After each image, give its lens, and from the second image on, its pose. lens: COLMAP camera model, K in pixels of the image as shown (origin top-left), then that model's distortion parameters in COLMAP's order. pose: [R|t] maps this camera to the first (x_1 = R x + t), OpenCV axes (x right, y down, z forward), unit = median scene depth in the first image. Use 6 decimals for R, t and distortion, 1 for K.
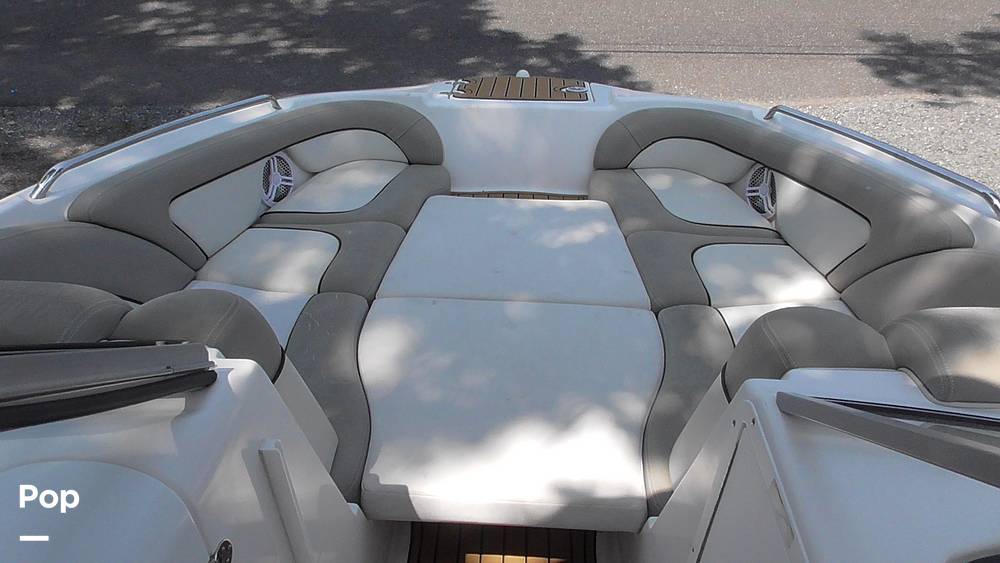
lens RADIAL K [[792.7, 0, 500.0], [0, 792.7, 281.5], [0, 0, 1]] dist [-0.001255, 0.002364]
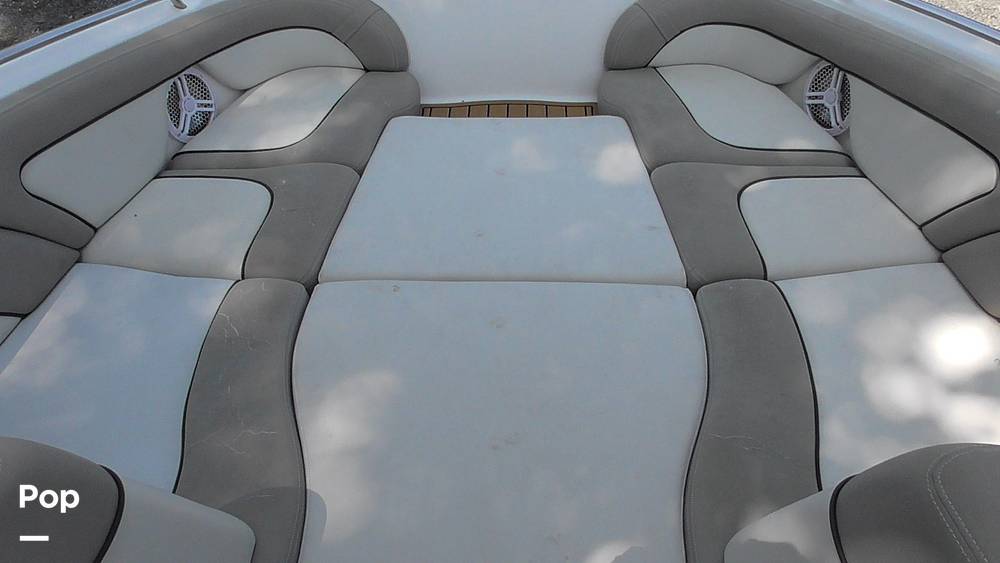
lens RADIAL K [[792.7, 0, 500.0], [0, 792.7, 281.5], [0, 0, 1]] dist [-0.001255, 0.002364]
pose [[0.999281, -0.036390, -0.010625, 0.018959], [0.037731, 0.981854, 0.185845, -0.093295], [0.003669, -0.186112, 0.982522, 0.219371]]
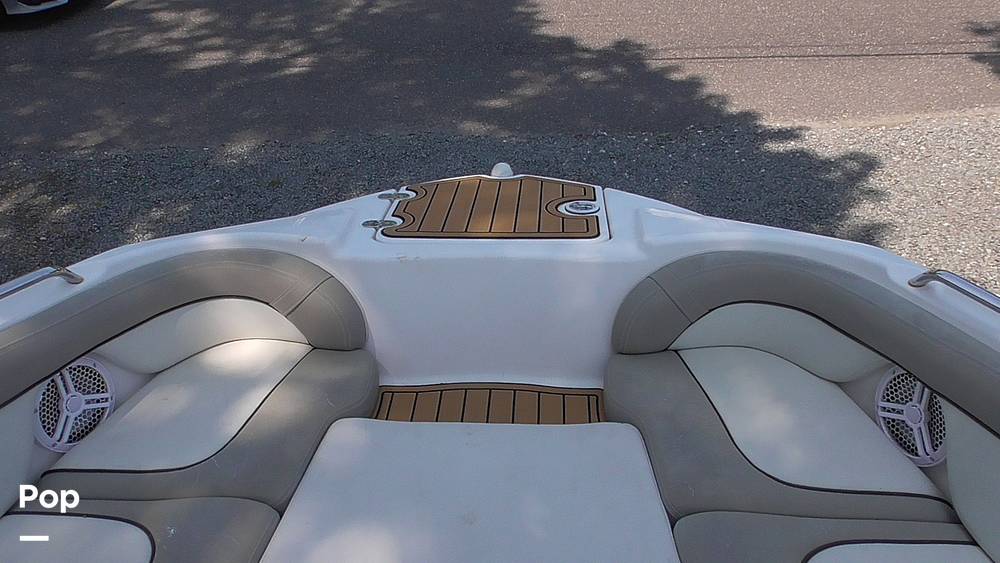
lens RADIAL K [[832.0, 0, 496.8], [0, 832.0, 278.7], [0, 0, 1]] dist [0.006868, -0.001979]
pose [[0.999178, -0.024563, -0.032257, 0.056058], [0.024534, 0.999698, -0.001280, -0.214794], [0.032279, 0.000488, 0.999479, 0.388957]]
